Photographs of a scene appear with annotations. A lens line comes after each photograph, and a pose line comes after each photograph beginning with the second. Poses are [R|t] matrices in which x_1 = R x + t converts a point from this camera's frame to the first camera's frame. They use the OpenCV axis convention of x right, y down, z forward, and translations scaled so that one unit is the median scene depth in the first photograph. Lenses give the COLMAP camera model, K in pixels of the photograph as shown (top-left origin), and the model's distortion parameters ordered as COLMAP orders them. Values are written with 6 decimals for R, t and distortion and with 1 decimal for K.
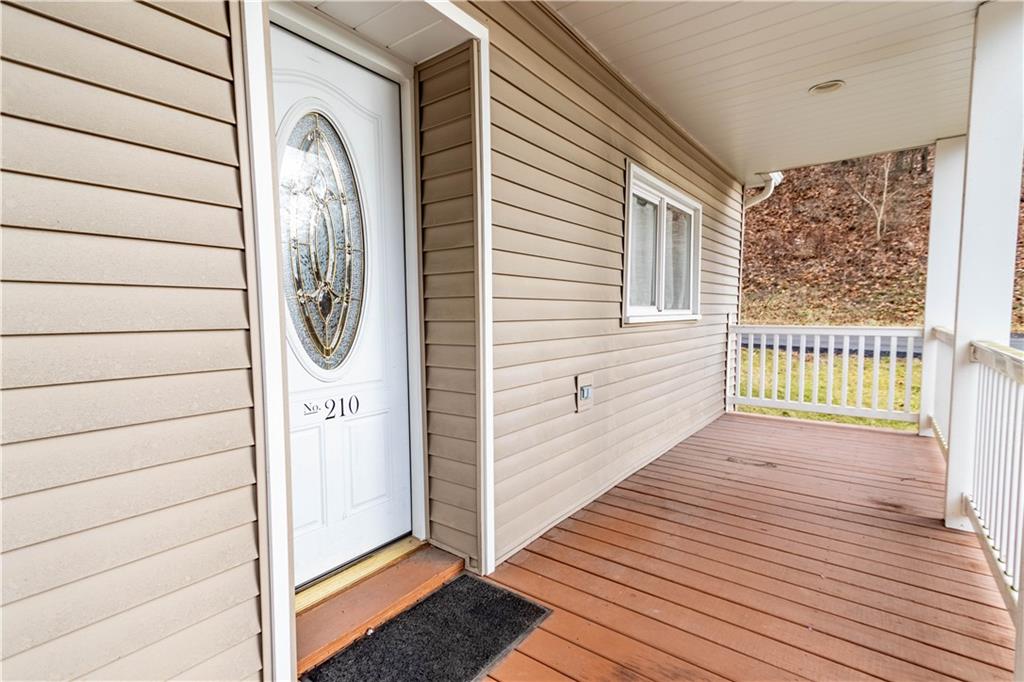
lens RADIAL K [[479.2, 0, 515.2], [0, 479.2, 349.1], [0, 0, 1]] dist [0.030537, -0.000535]
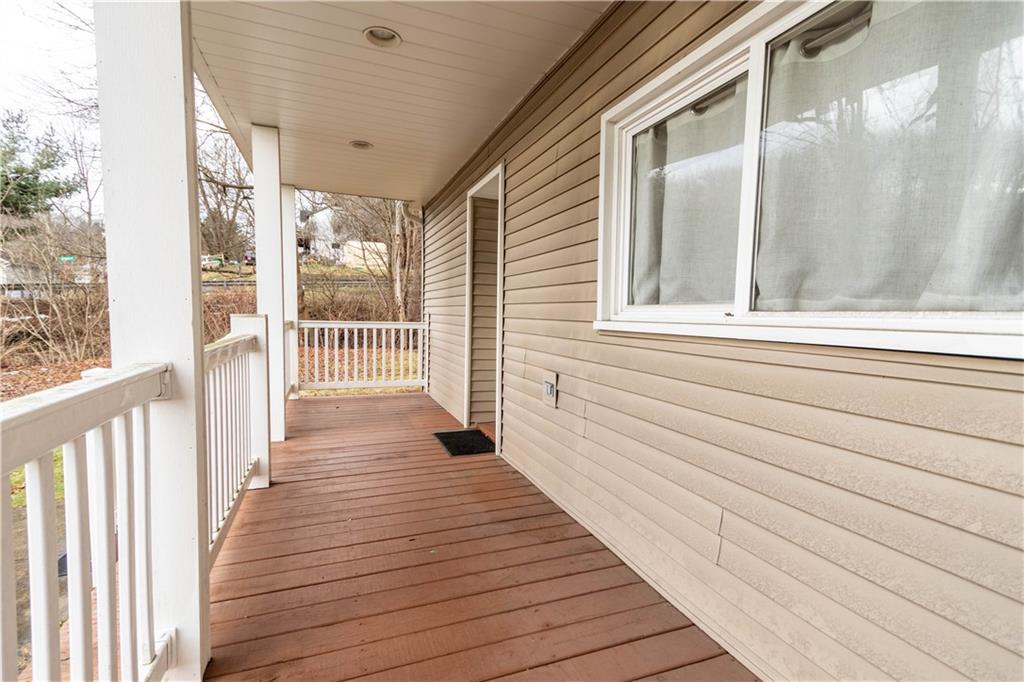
lens RADIAL K [[479.2, 0, 515.2], [0, 479.2, 349.1], [0, 0, 1]] dist [0.030537, -0.000535]
pose [[-0.531432, 0.056151, -0.845238, 1.230539], [-0.076717, 0.990510, 0.114036, -0.128379], [0.843620, 0.125447, -0.522081, 1.683118]]
